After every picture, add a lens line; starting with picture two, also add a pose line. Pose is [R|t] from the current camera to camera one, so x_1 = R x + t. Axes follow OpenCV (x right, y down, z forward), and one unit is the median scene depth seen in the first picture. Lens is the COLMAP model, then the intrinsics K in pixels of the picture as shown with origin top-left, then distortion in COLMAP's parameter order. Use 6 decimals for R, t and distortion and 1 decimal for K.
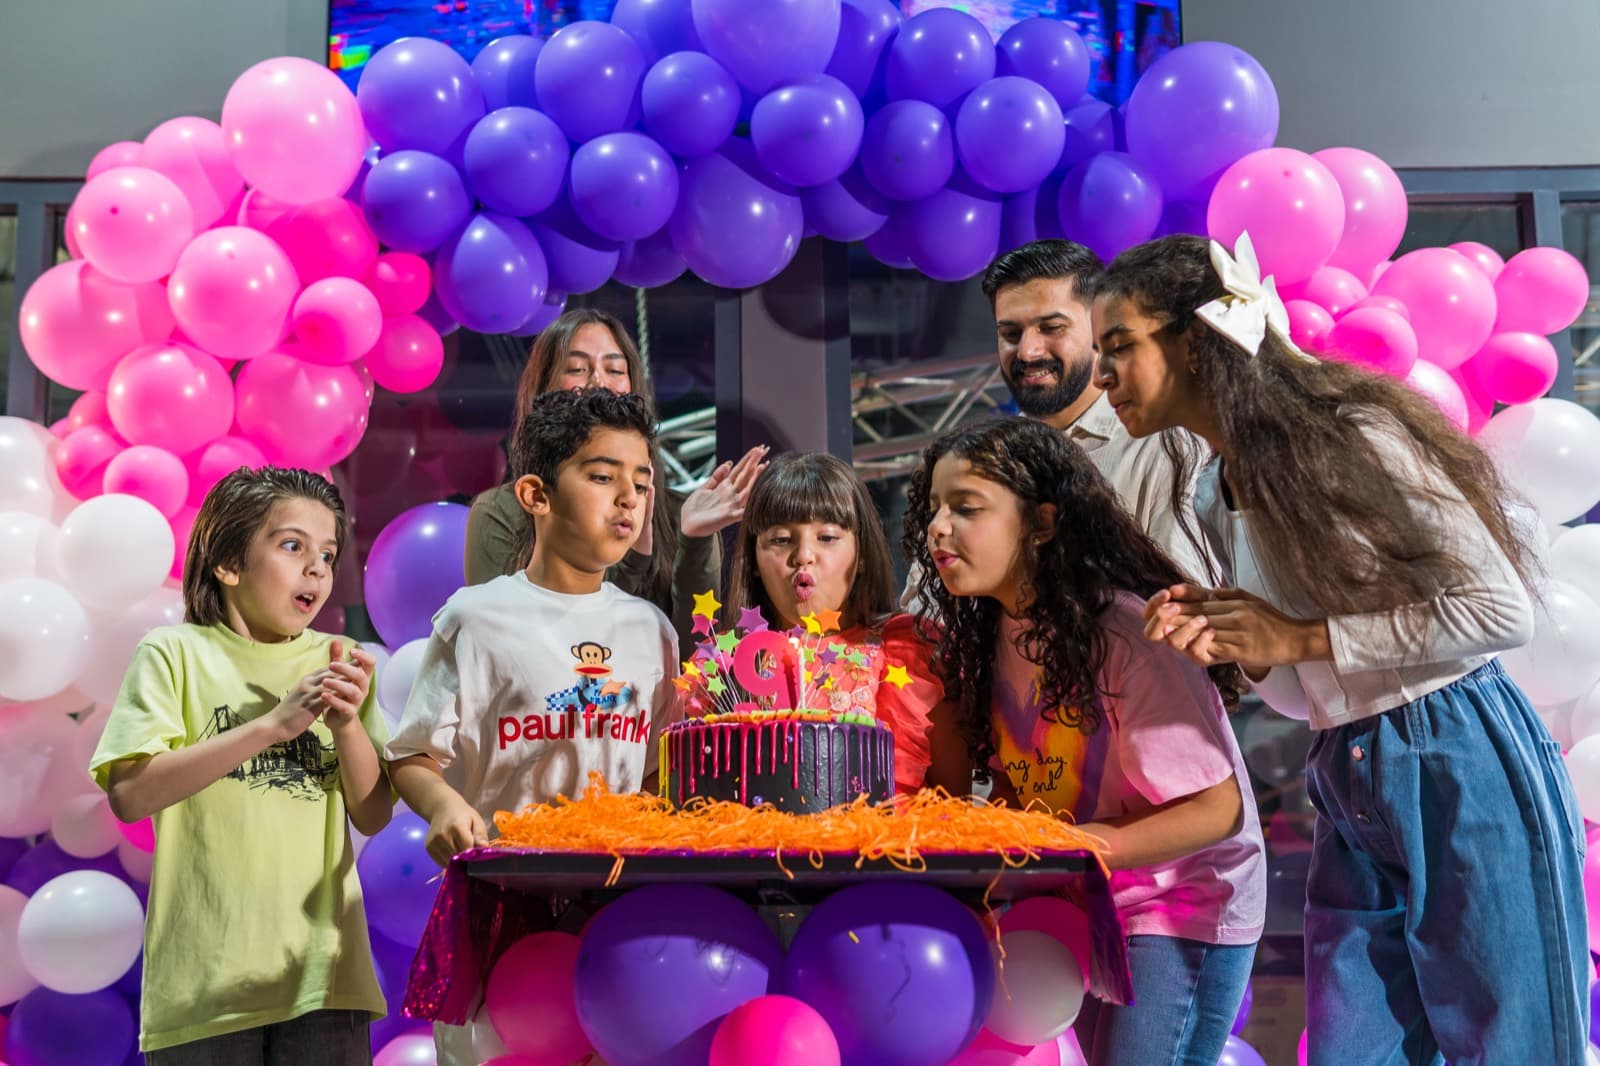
lens RADIAL K [[1926.0, 0, 795.7], [0, 1926.0, 578.9], [0, 0, 1]] dist [0.022358, 0.055199]
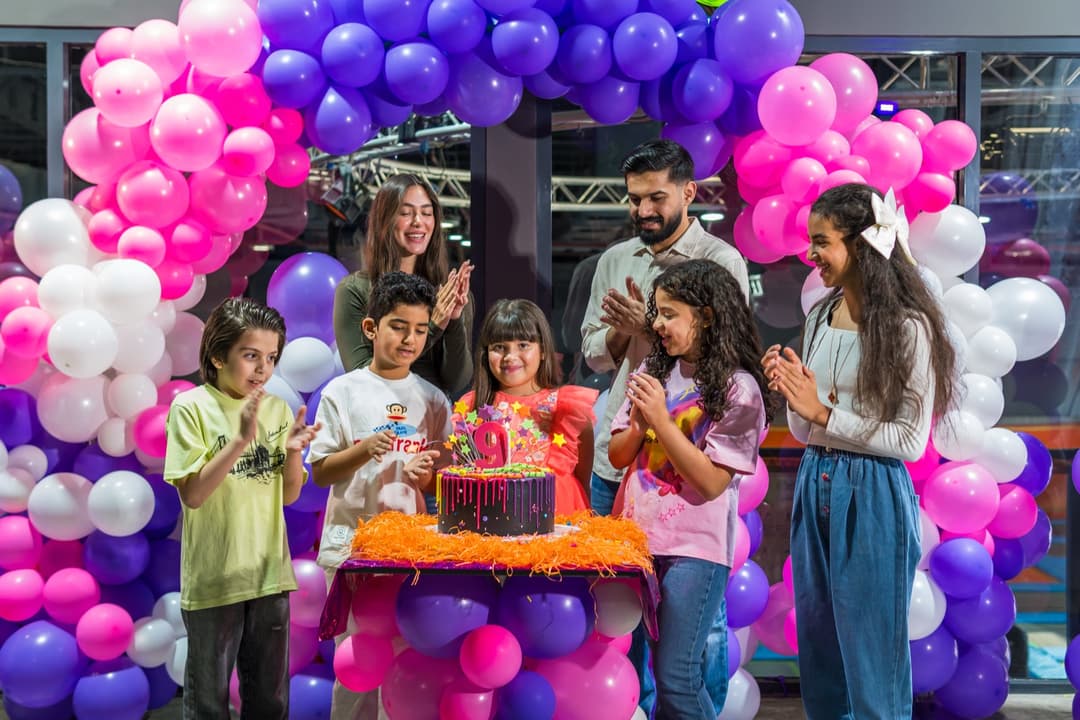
lens RADIAL K [[1410.4, 0, 547.8], [0, 1410.4, 310.5], [0, 0, 1]] dist [0.010559, 0.062822]
pose [[0.999803, 0.016665, 0.010743, 0.016626], [-0.018432, 0.980855, 0.193863, -0.243658], [-0.007307, -0.194023, 0.980970, -0.258751]]
